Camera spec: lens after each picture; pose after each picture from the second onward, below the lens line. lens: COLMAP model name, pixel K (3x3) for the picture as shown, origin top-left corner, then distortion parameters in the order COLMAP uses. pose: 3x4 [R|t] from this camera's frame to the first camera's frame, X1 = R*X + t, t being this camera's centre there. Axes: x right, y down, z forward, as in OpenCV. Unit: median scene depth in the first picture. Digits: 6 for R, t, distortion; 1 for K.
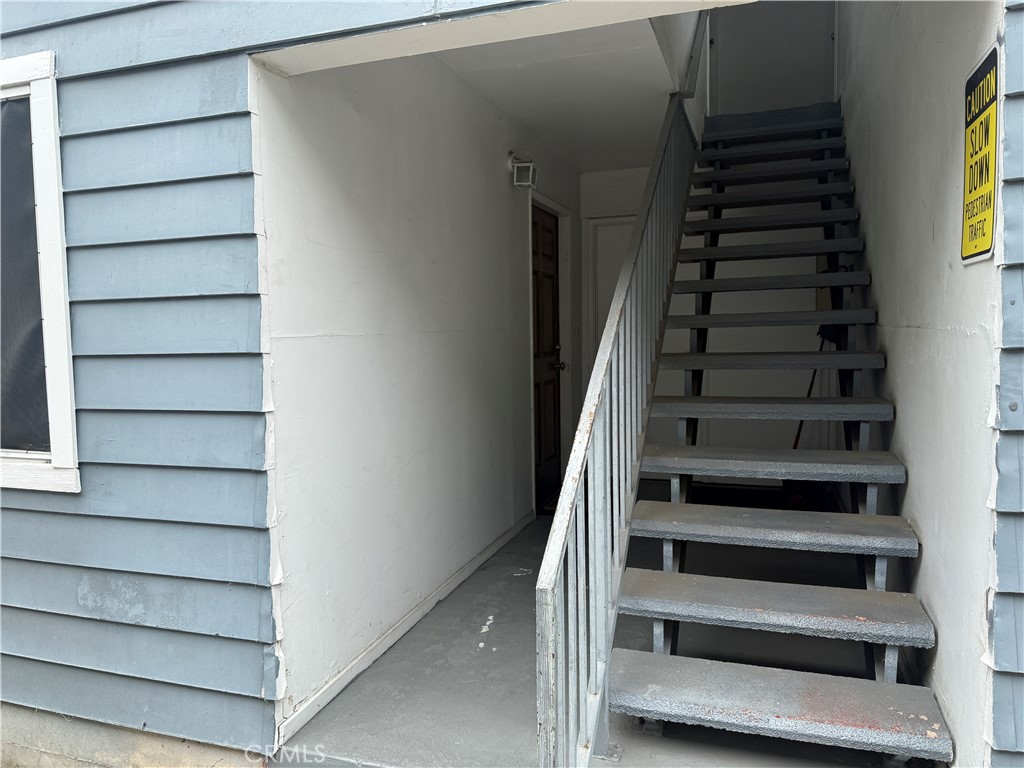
lens RADIAL K [[736.6, 0, 512.0], [0, 736.6, 384.0], [0, 0, 1]] dist [0.037946, -0.081995]
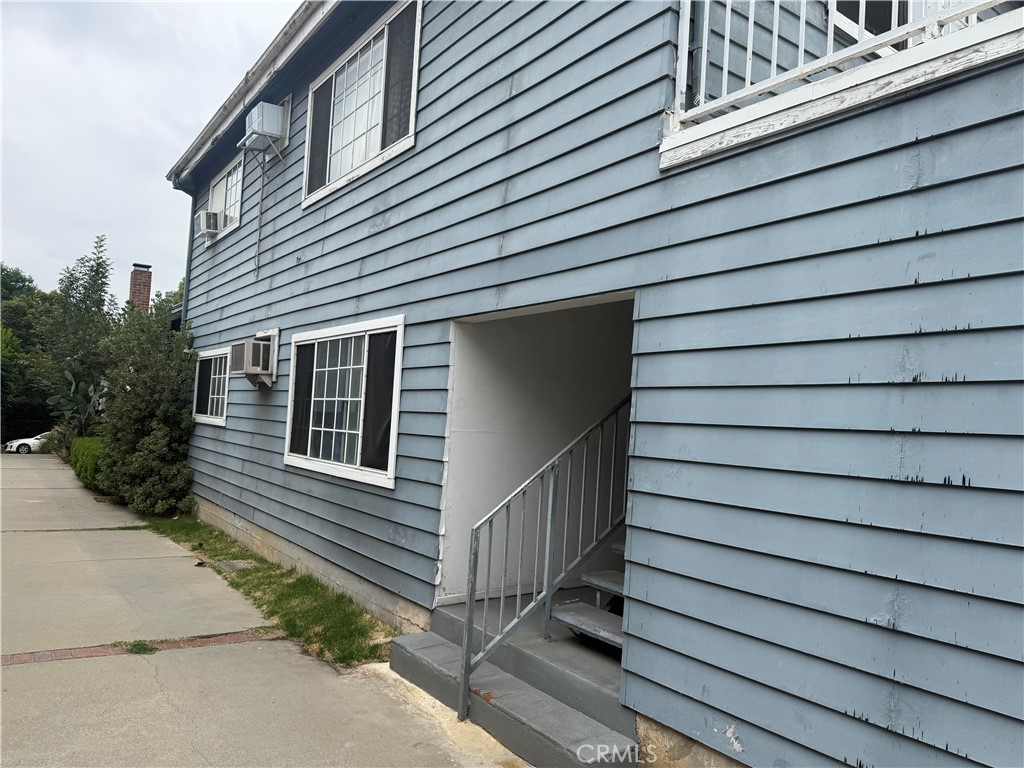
lens RADIAL K [[736.6, 0, 512.0], [0, 736.6, 384.0], [0, 0, 1]] dist [0.037946, -0.081995]
pose [[0.804558, 0.029309, -0.593150, 1.244388], [-0.113753, 0.987894, -0.105483, 0.017280], [0.582878, 0.152340, 0.798152, -0.823674]]
